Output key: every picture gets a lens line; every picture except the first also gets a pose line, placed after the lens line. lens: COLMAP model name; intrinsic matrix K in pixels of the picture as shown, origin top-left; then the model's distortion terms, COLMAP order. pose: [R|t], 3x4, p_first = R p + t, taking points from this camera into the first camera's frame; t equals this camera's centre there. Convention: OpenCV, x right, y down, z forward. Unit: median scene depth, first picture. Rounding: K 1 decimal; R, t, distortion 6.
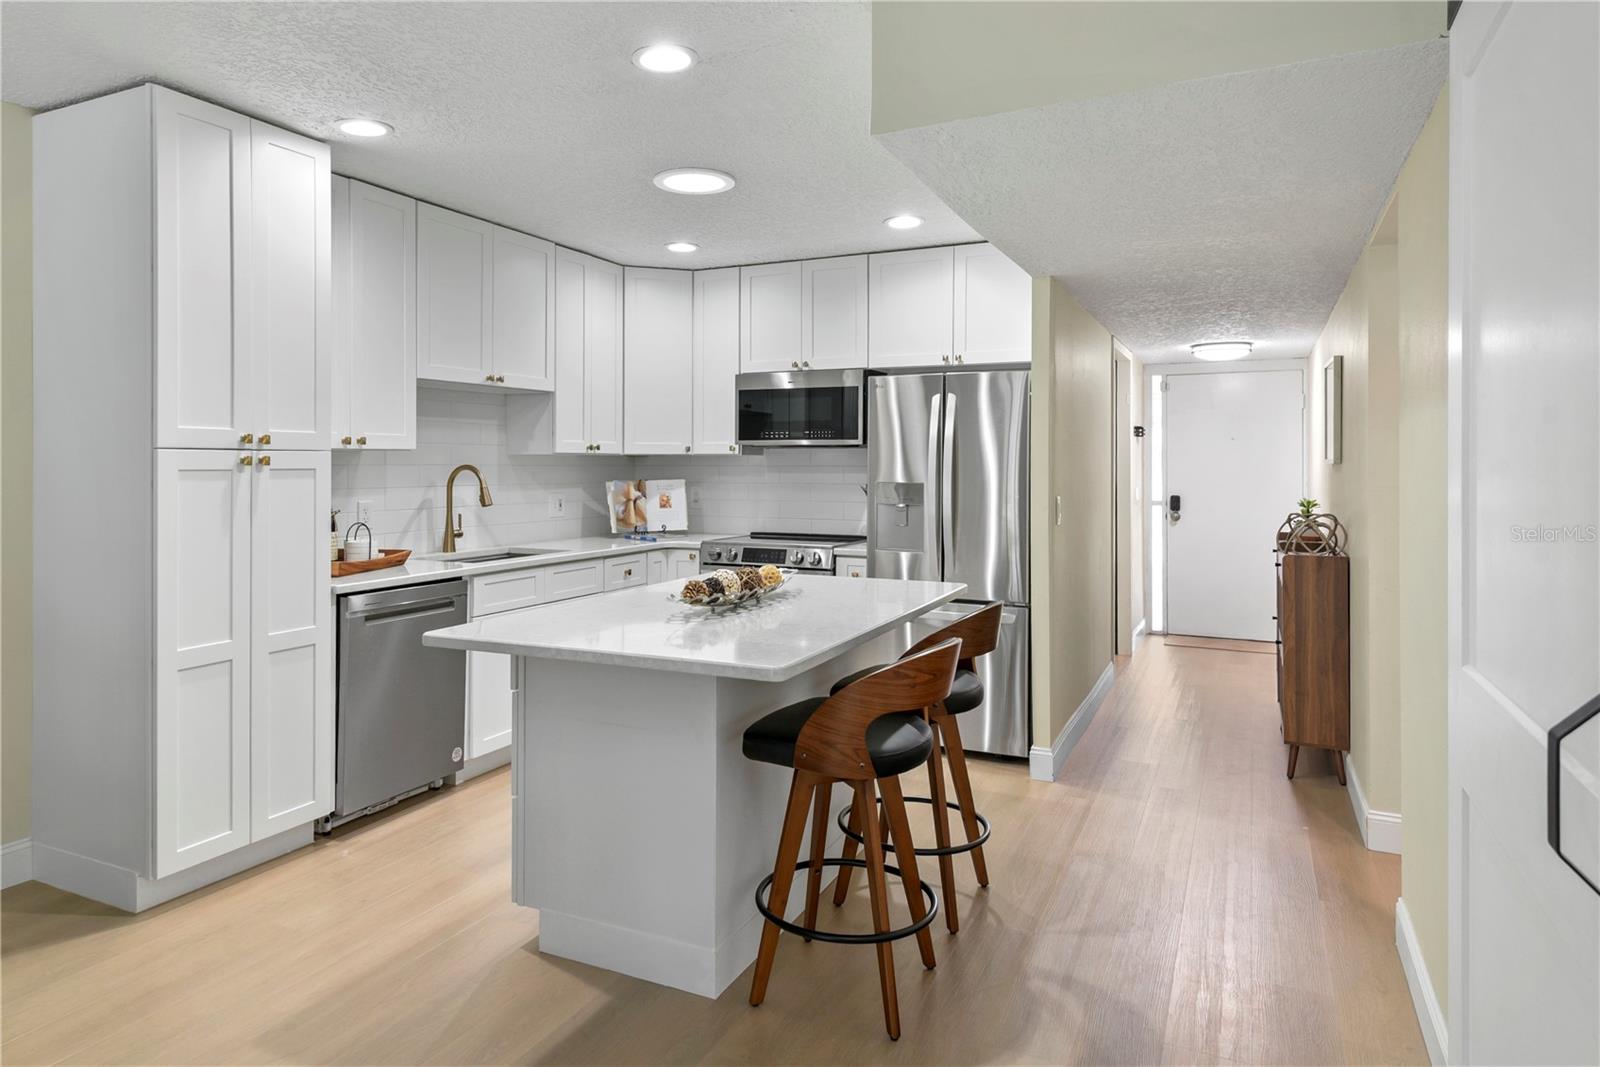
lens RADIAL K [[980.2, 0, 754.6], [0, 980.2, 461.4], [0, 0, 1]] dist [0.028449, -0.001432]
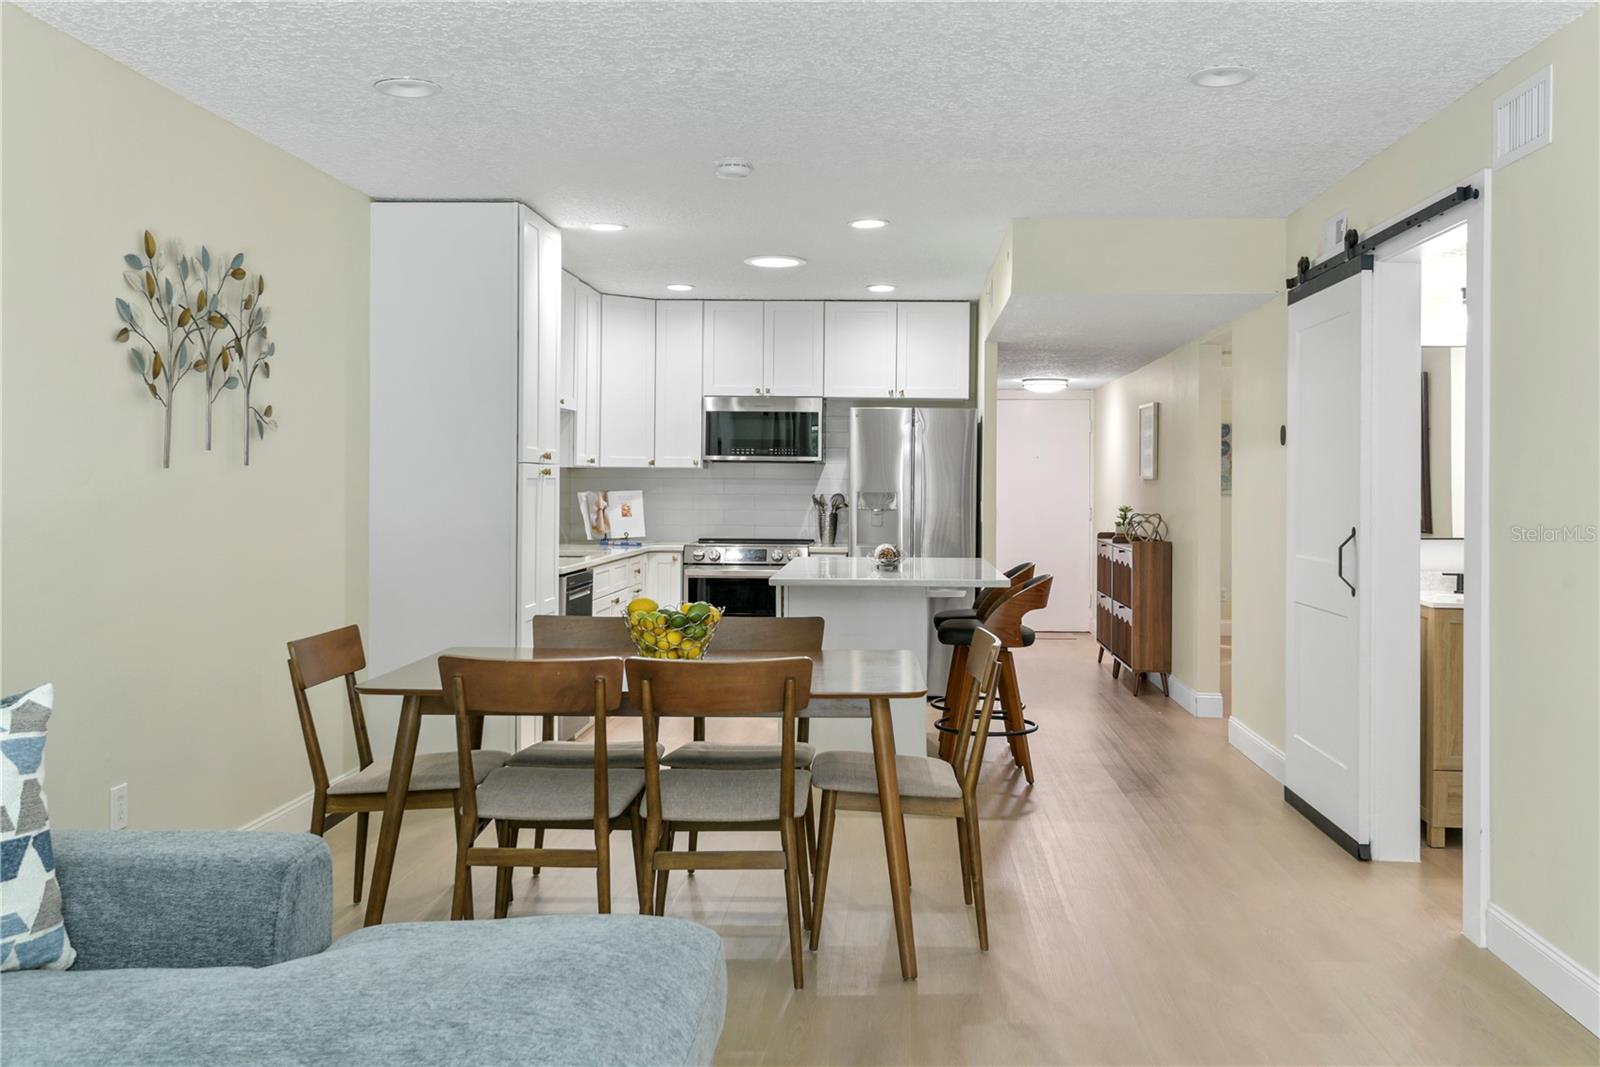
lens RADIAL K [[1399.4, 0, 836.6], [0, 1399.4, 468.3], [0, 0, 1]] dist [0.024751, -0.005893]
pose [[0.911766, 0.009001, 0.410612, -0.551888], [-0.006870, 0.999954, -0.006666, 0.002834], [-0.410653, 0.003257, 0.911786, -0.542000]]
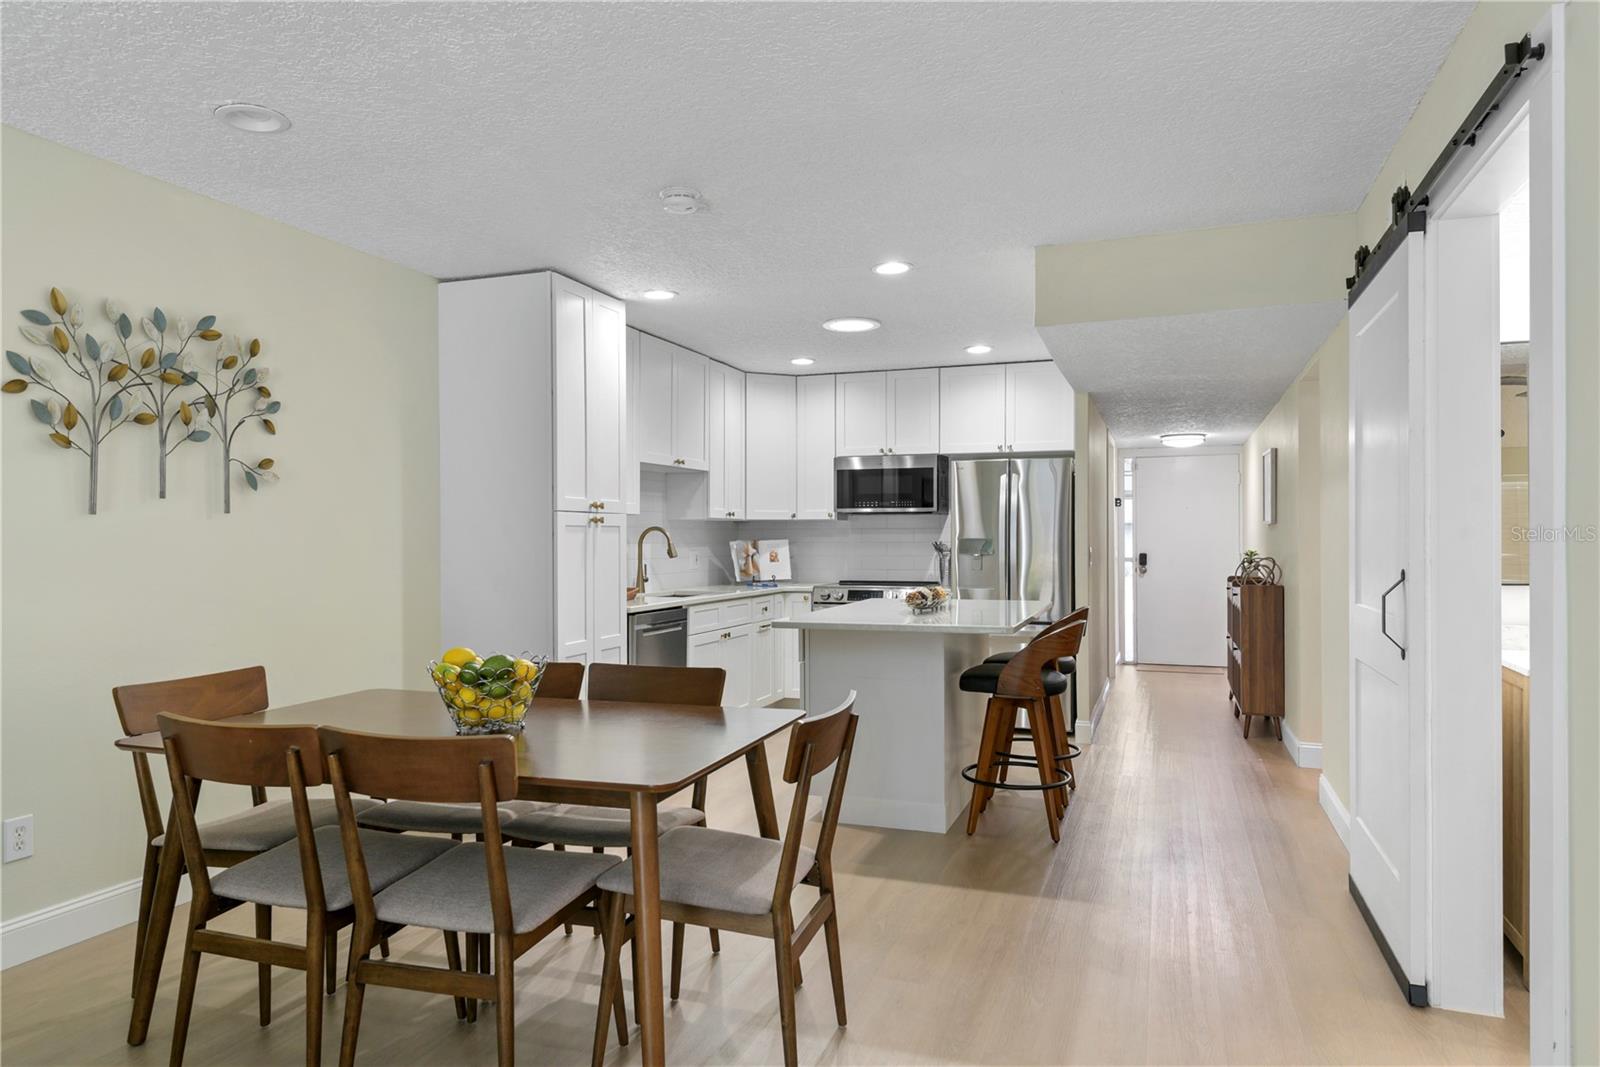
lens RADIAL K [[997.0, 0, 797.7], [0, 997.0, 538.0], [0, 0, 1]] dist [0.040520, -0.027431]
pose [[0.993356, -0.004656, 0.114985, -0.224435], [0.004409, 0.999987, 0.002399, 0.014291], [-0.114995, -0.001876, 0.993364, -0.311973]]
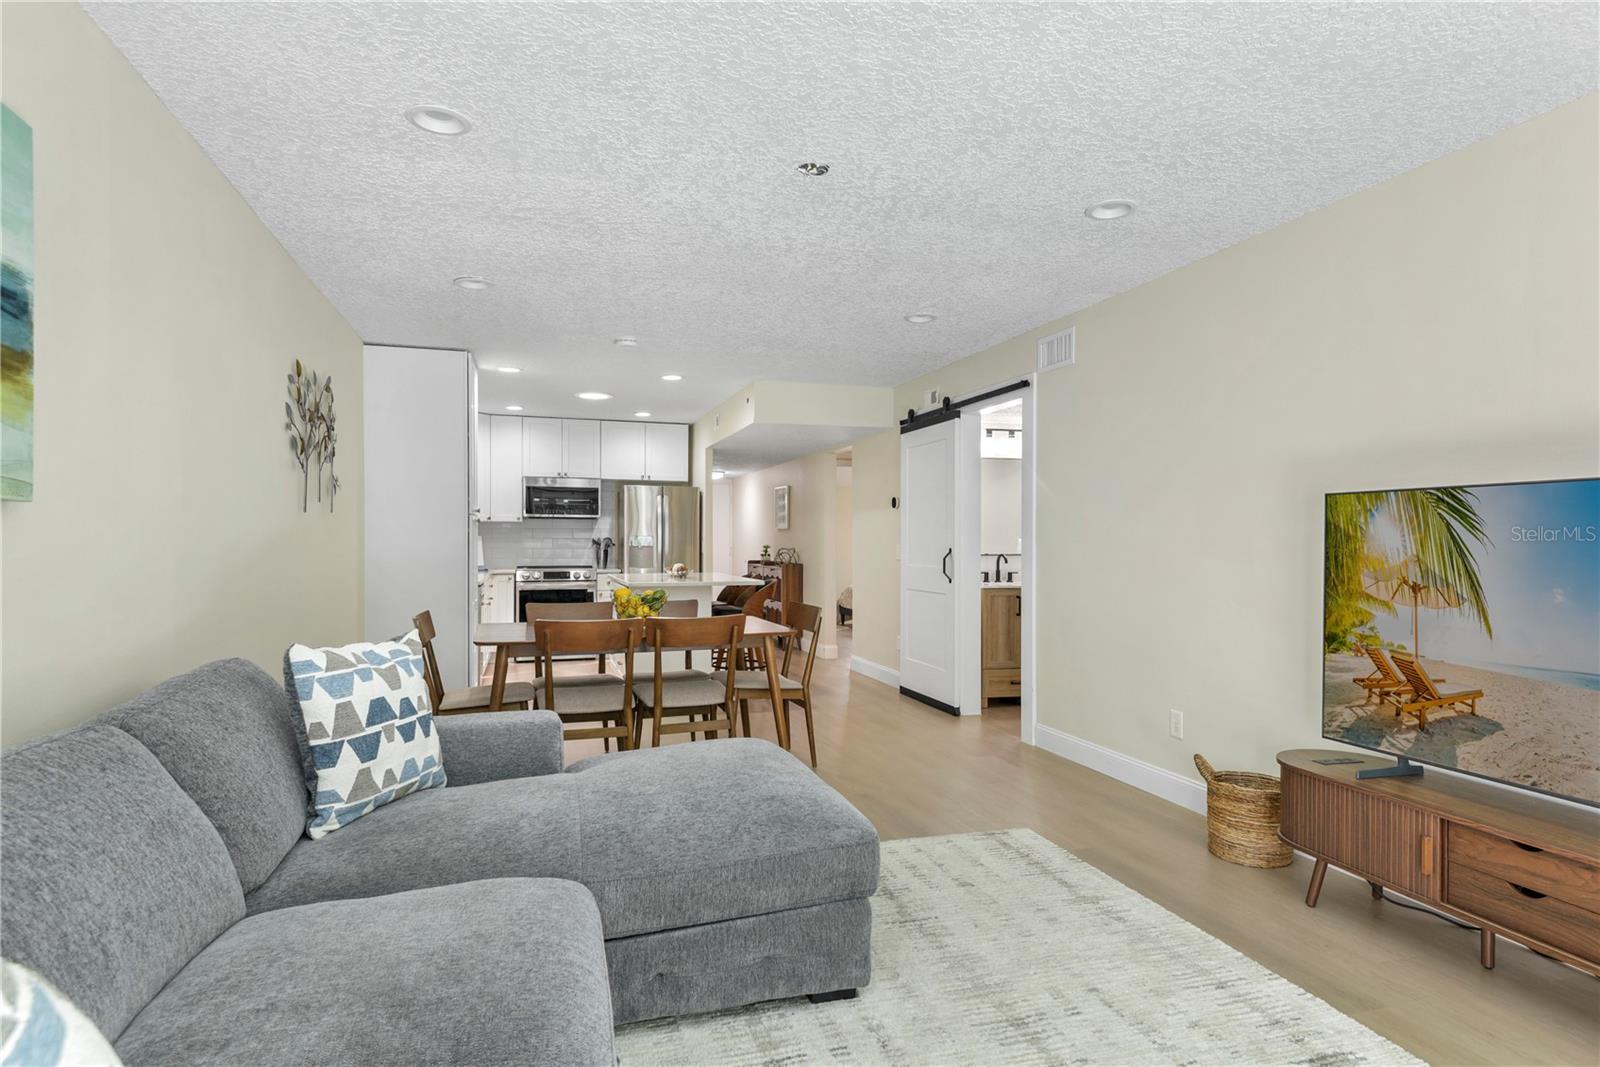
lens RADIAL K [[877.6, 0, 800.0], [0, 877.6, 533.5], [0, 0, 1]] dist [0.025583, -0.000601]
pose [[0.718738, 0.005570, 0.695259, -0.795929], [-0.003499, 0.999984, -0.004393, 0.020128], [-0.695273, 0.000725, 0.718746, -0.523546]]
